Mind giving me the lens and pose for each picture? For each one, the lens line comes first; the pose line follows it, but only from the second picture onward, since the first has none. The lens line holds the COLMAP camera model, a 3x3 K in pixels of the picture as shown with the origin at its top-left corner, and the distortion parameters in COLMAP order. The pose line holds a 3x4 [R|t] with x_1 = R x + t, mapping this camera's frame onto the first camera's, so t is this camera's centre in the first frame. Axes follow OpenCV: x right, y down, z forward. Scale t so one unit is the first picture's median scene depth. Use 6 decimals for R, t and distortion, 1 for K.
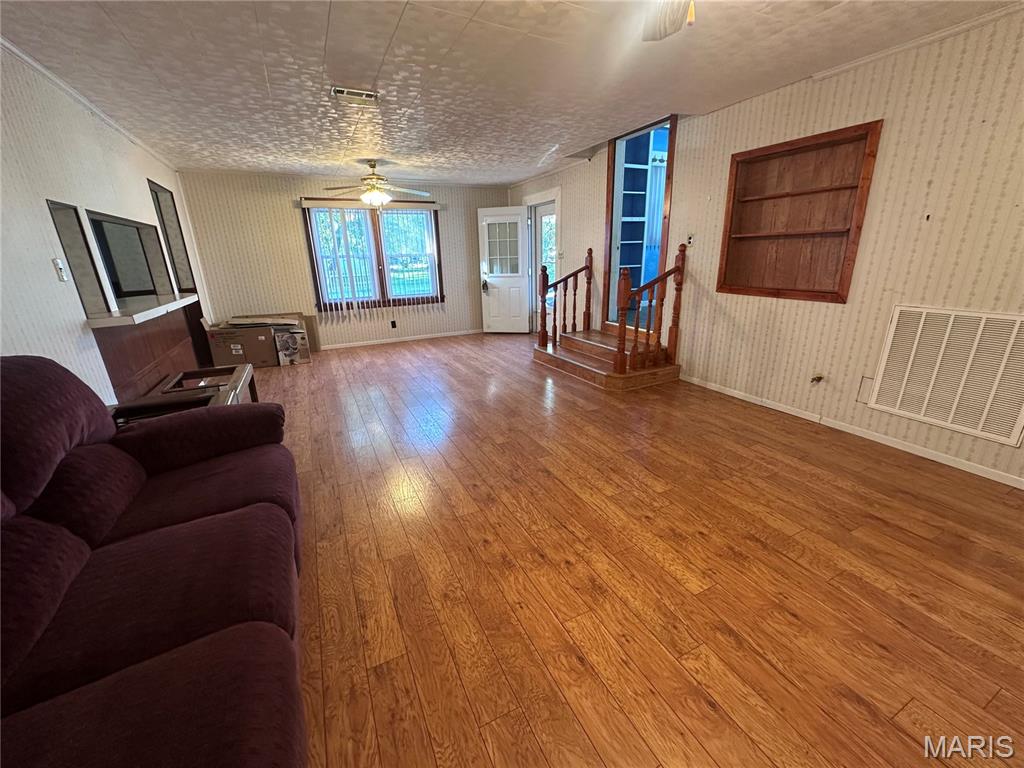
lens RADIAL K [[410.0, 0, 510.9], [0, 410.0, 383.9], [0, 0, 1]] dist [-0.006631, 0.001390]
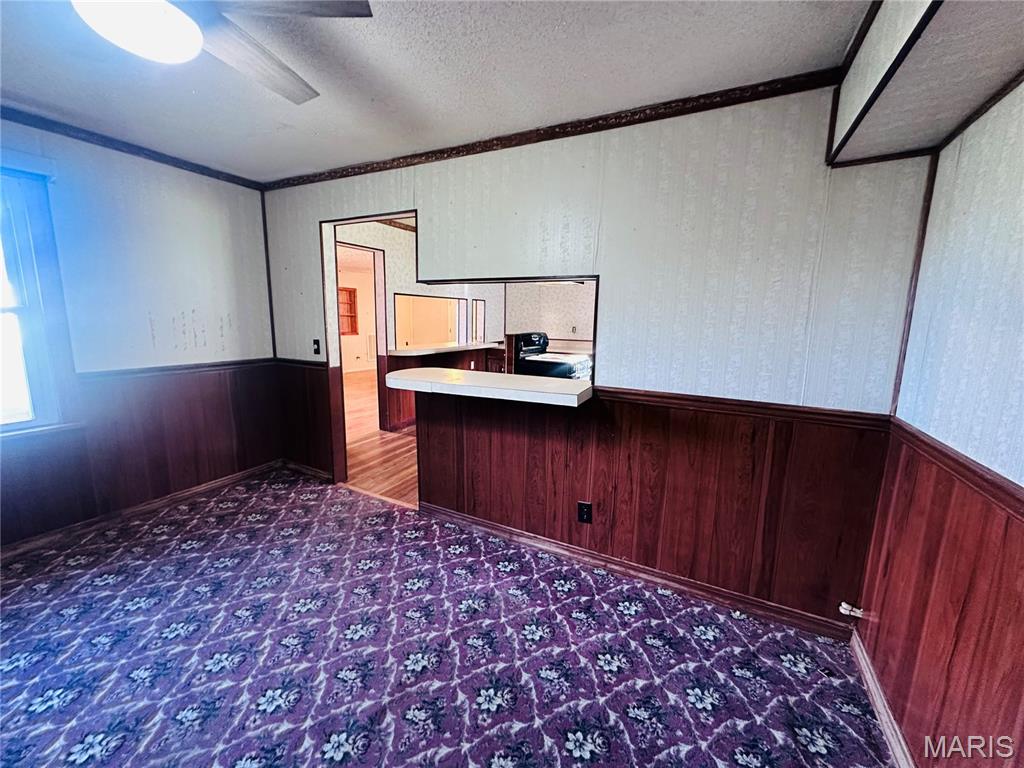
lens RADIAL K [[410.6, 0, 510.0], [0, 410.6, 383.4], [0, 0, 1]] dist [-0.005540, 0.000208]
pose [[-0.589761, -0.110493, 0.799983, -2.587258], [0.245487, 0.919191, 0.307935, -0.526129], [-0.769362, 0.377994, -0.514978, 1.788657]]
